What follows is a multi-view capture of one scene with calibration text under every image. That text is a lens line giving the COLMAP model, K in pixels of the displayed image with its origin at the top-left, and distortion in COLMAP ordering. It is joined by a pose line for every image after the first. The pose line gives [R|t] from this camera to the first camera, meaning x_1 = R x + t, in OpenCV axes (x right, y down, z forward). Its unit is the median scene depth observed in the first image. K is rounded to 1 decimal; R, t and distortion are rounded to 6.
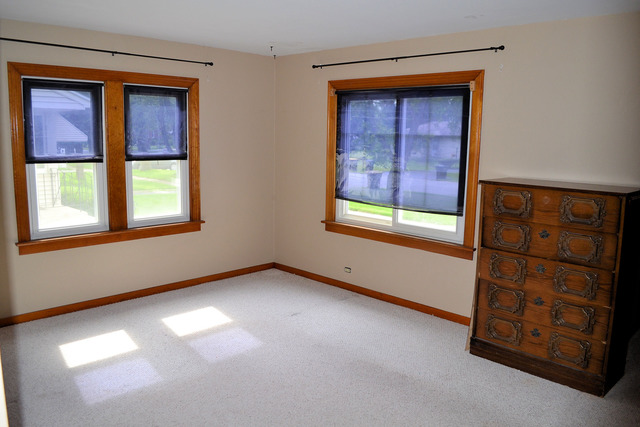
lens RADIAL K [[511.8, 0, 320.8], [0, 511.8, 205.9], [0, 0, 1]] dist [-0.070025, 0.001237]
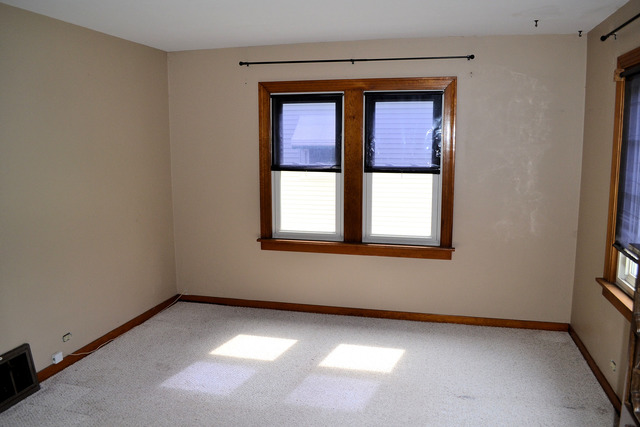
lens RADIAL K [[511.8, 0, 320.8], [0, 511.8, 205.9], [0, 0, 1]] dist [-0.070025, 0.001237]
pose [[0.511726, 0.086341, -0.854799, 0.417431], [-0.111578, 0.993190, 0.033523, -0.050078], [0.851872, 0.078222, 0.517875, 0.448234]]
